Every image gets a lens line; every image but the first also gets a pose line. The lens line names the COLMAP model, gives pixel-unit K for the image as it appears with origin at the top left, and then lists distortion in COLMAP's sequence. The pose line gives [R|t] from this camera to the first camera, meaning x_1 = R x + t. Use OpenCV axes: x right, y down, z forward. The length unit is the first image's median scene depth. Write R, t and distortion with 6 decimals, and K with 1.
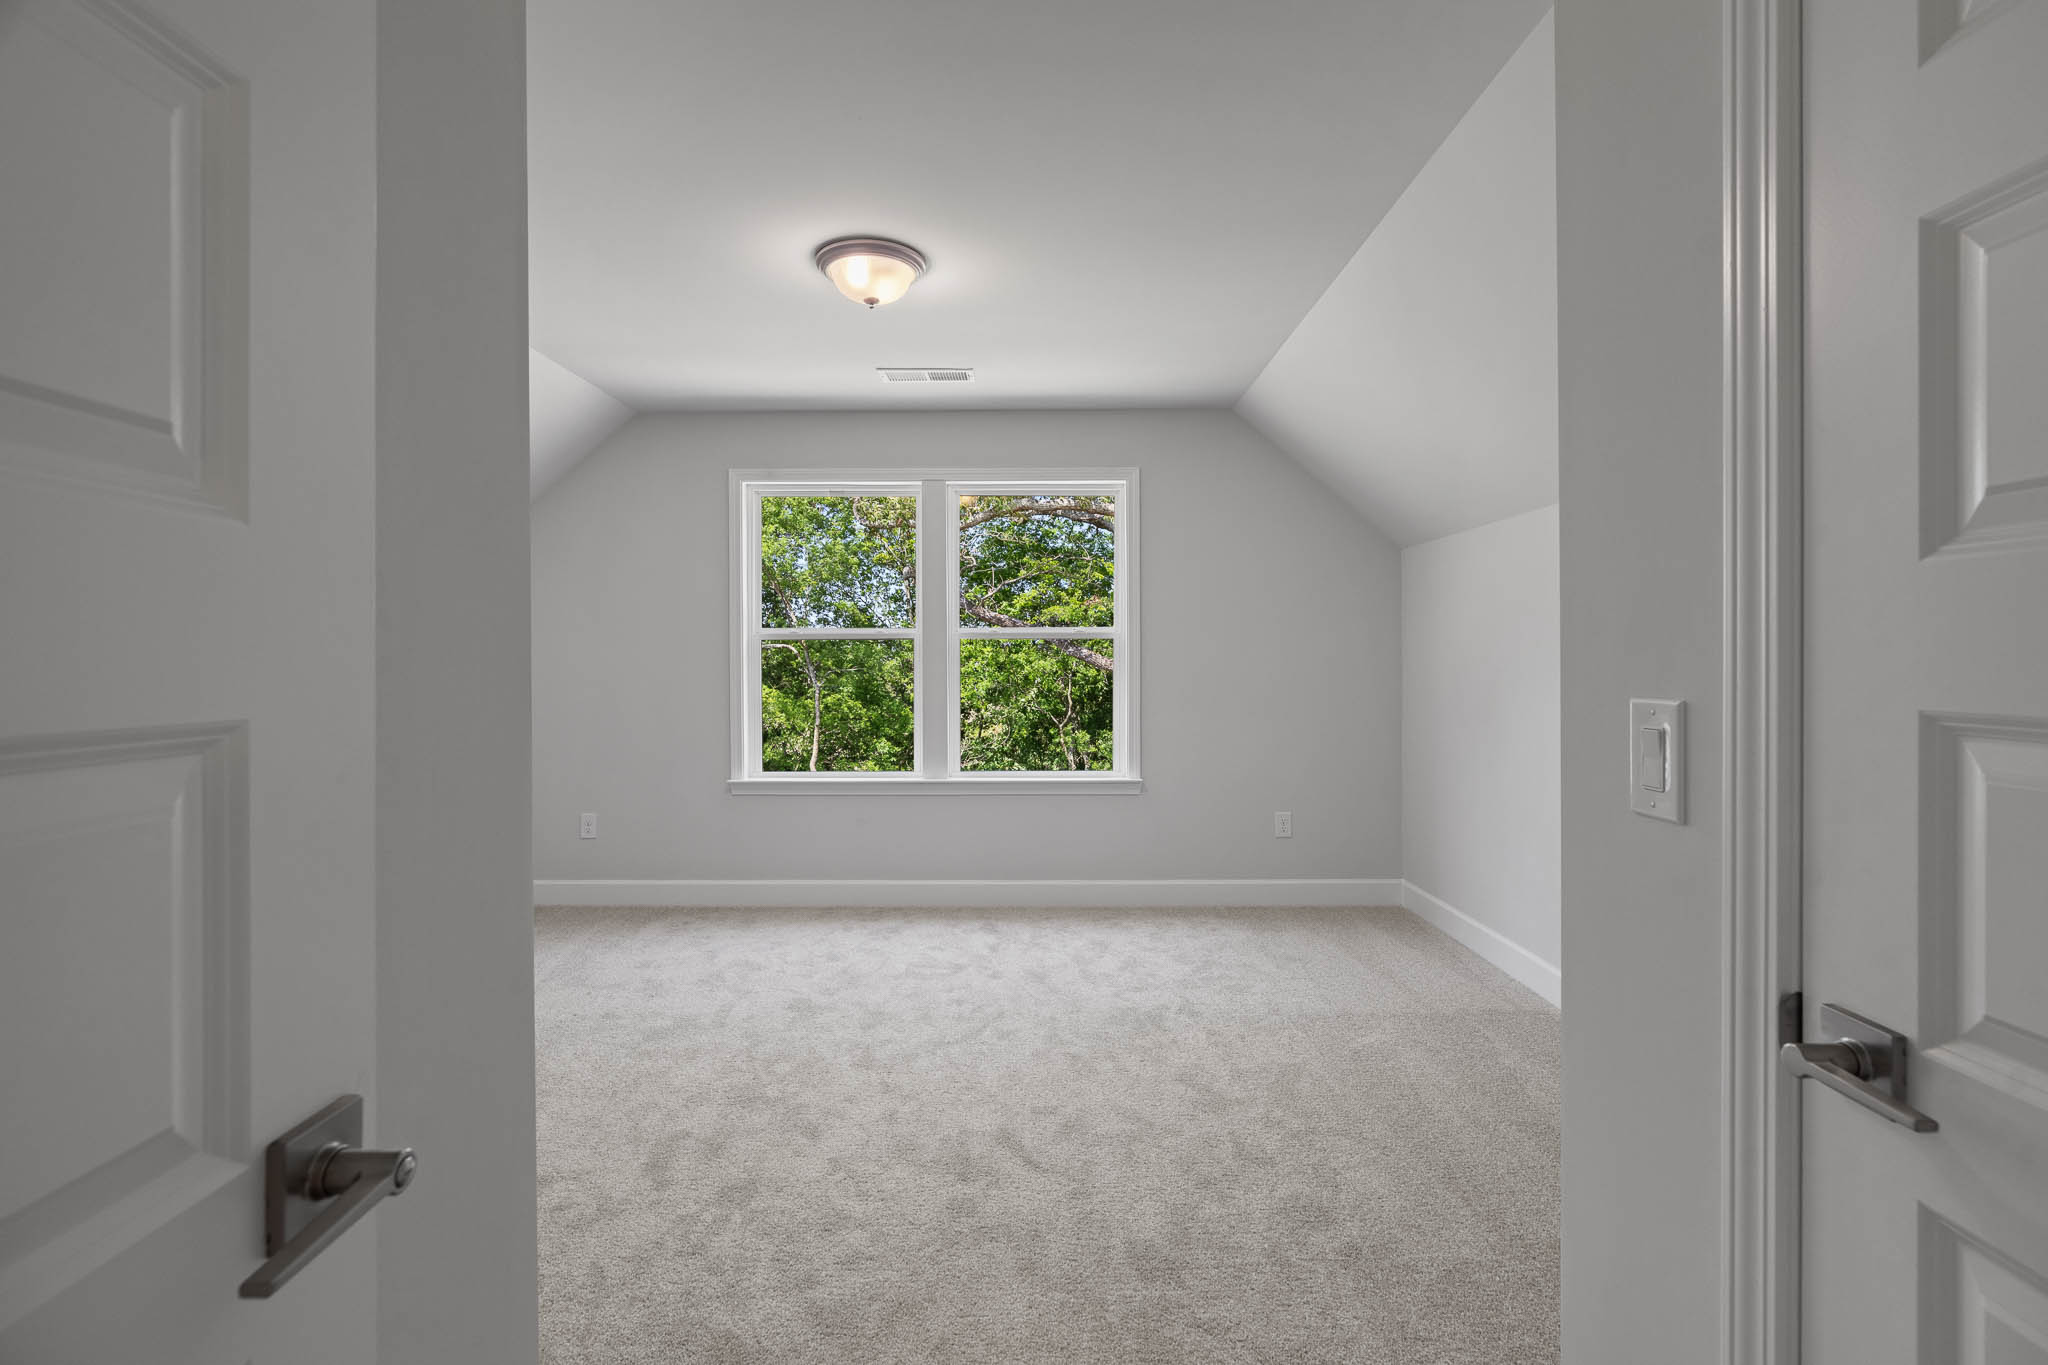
lens RADIAL K [[943.6, 0, 1020.0], [0, 943.6, 659.9], [0, 0, 1]] dist [-0.000529, -0.000046]
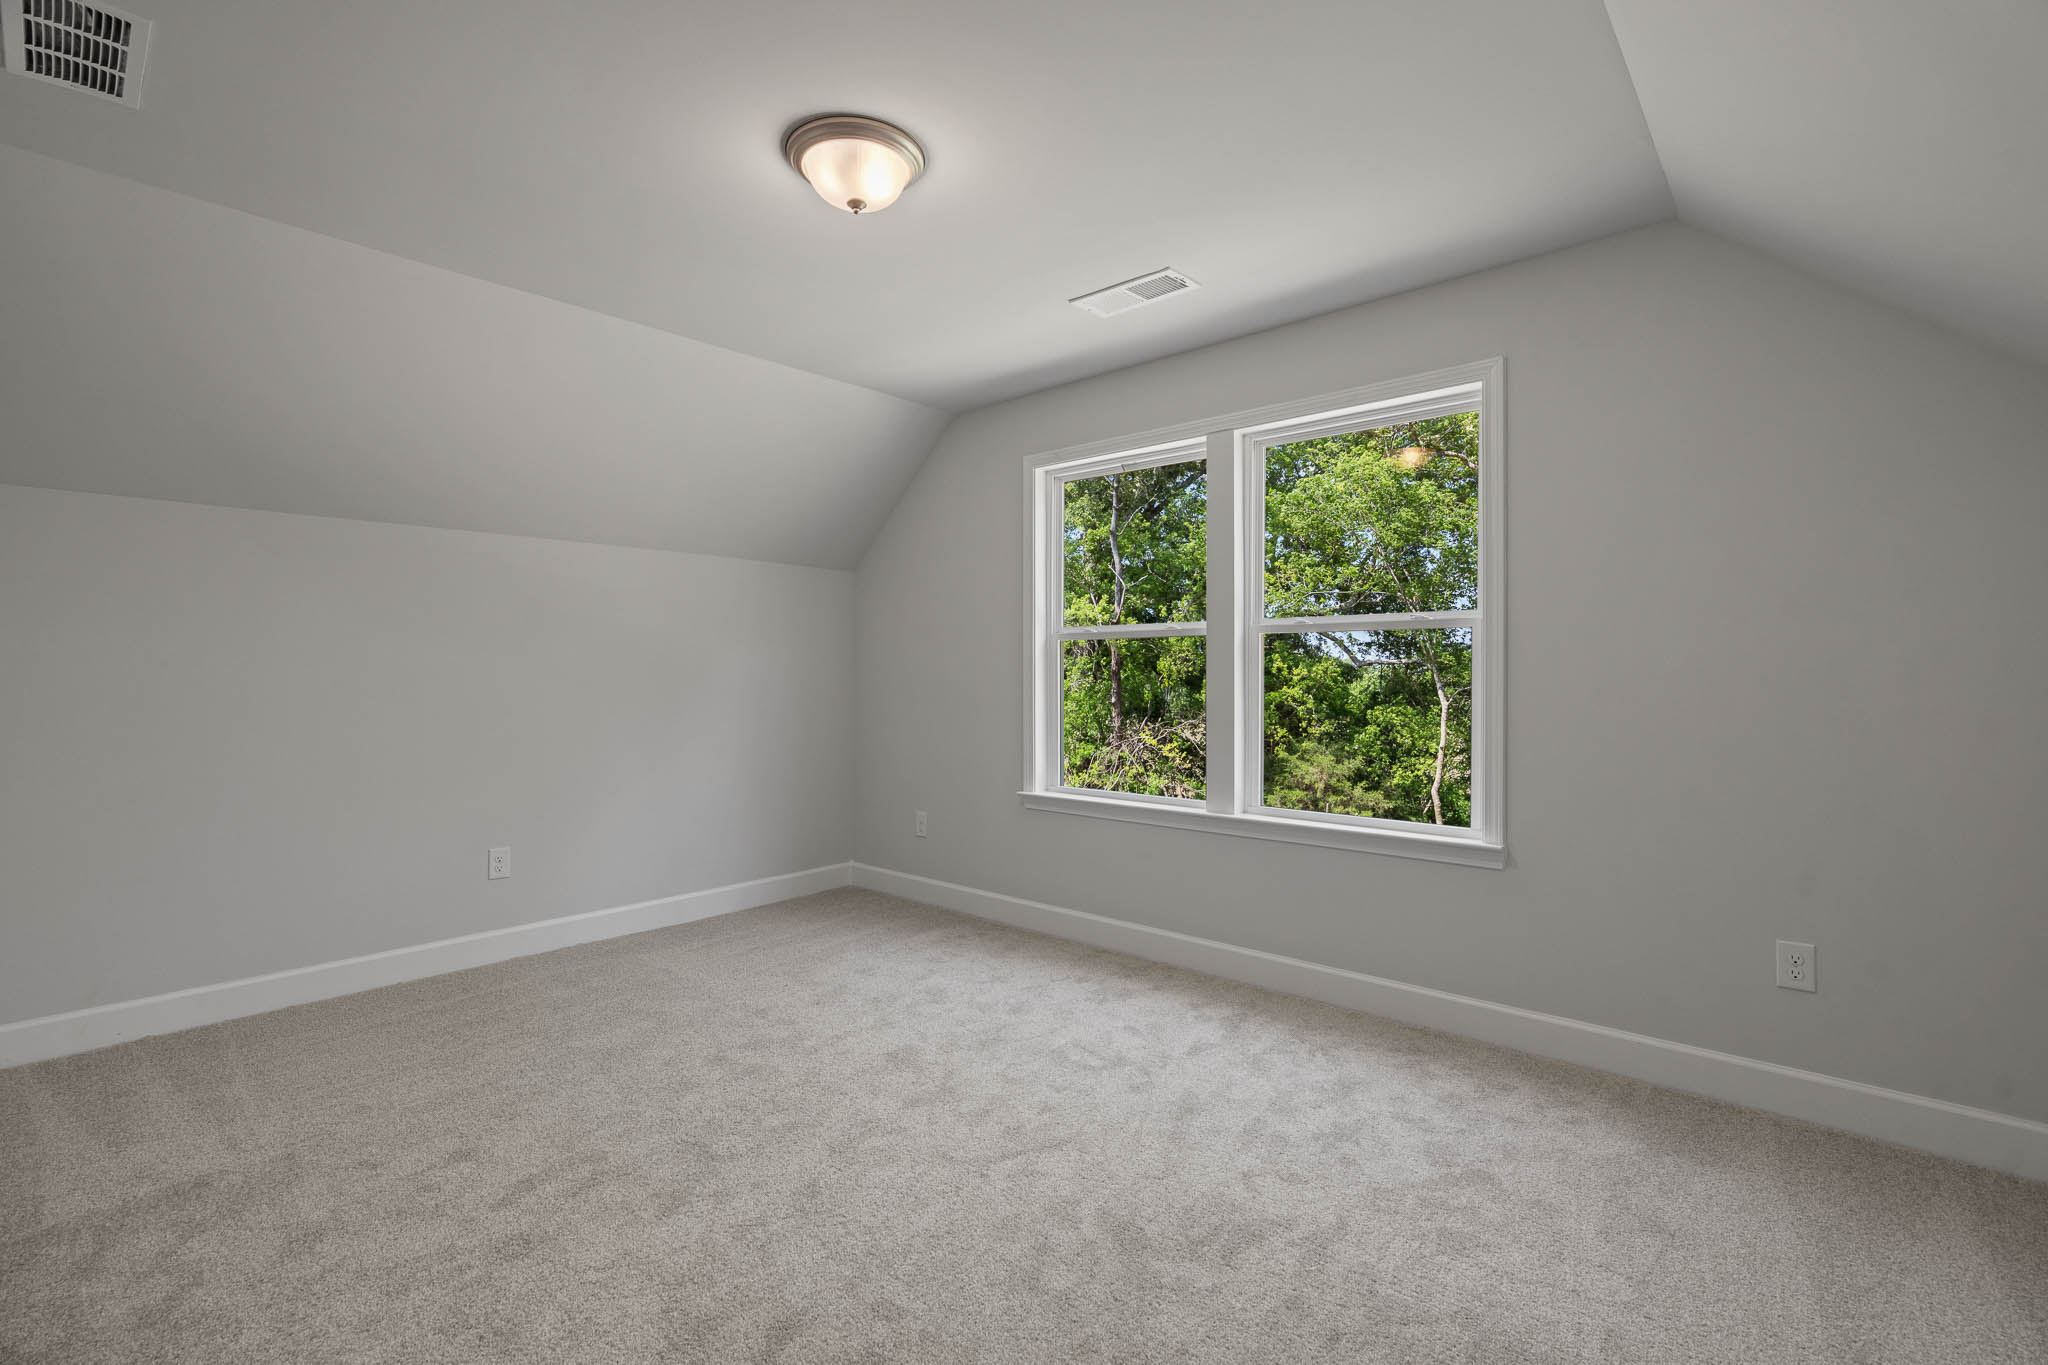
lens RADIAL K [[927.9, 0, 985.0], [0, 927.9, 675.9], [0, 0, 1]] dist [-0.003437, -0.000026]
pose [[0.746010, 0.004224, -0.665921, 0.359410], [-0.006310, 0.999980, -0.000726, 0.017944], [0.665905, 0.004744, 0.746022, 0.384734]]
